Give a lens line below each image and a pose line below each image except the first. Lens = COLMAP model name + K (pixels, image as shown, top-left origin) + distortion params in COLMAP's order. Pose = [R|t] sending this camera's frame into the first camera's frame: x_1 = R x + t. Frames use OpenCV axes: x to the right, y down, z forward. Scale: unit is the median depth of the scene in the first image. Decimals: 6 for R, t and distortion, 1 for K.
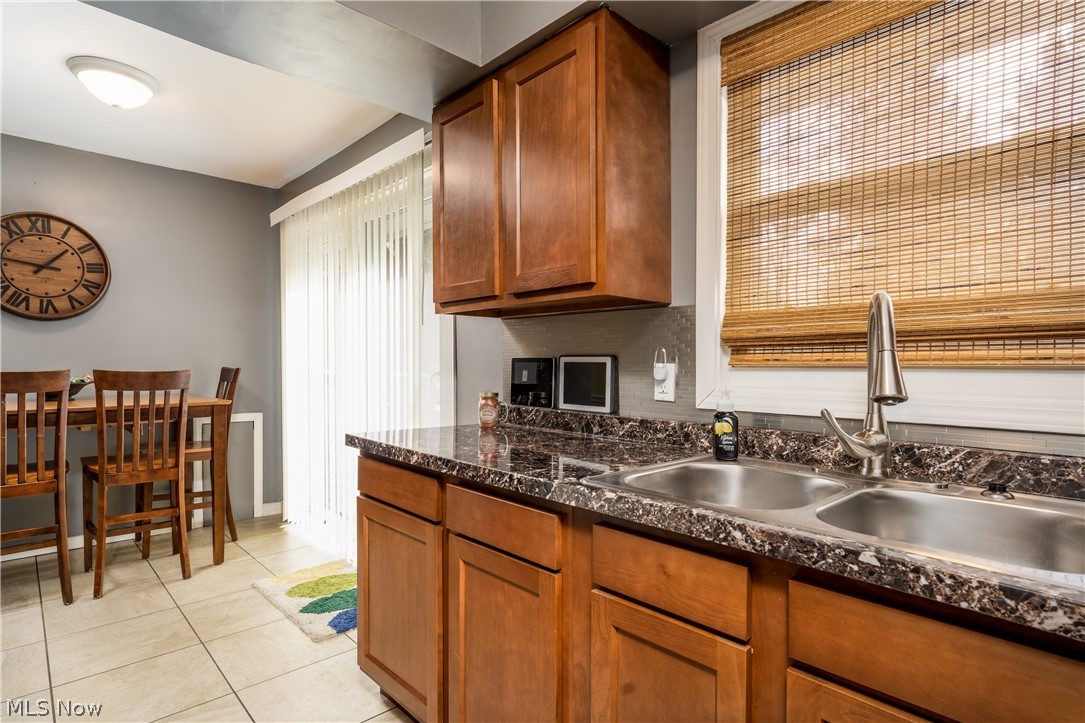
lens RADIAL K [[574.5, 0, 546.1], [0, 574.5, 357.5], [0, 0, 1]] dist [-0.006669, 0.003168]
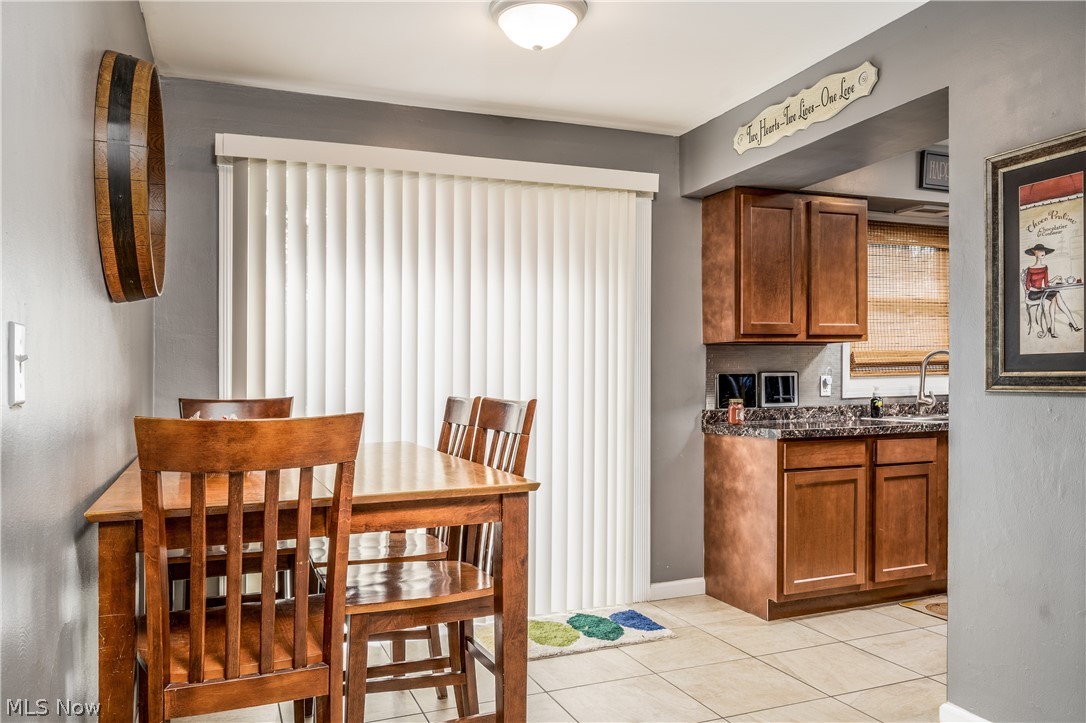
lens RADIAL K [[805.4, 0, 549.5], [0, 805.4, 386.1], [0, 0, 1]] dist [-0.033406, -0.000975]
pose [[0.354117, -0.017069, 0.935045, -2.357808], [0.009603, 0.999847, 0.014615, -0.002109], [-0.935152, 0.003804, 0.354227, 0.855198]]
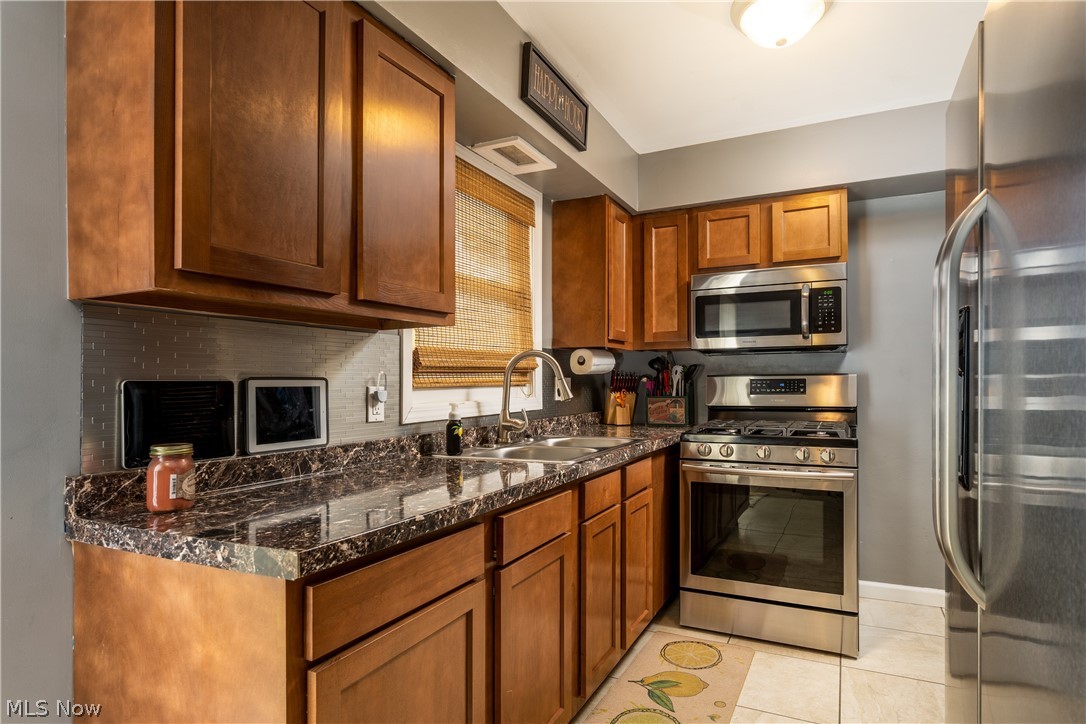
lens RADIAL K [[575.0, 0, 572.0], [0, 575.0, 387.9], [0, 0, 1]] dist [-0.006669, 0.003168]
pose [[-0.371332, -0.007323, 0.928471, -0.847503], [0.002385, 0.999958, 0.008841, 0.004649], [-0.928497, 0.005497, -0.371299, 0.986672]]
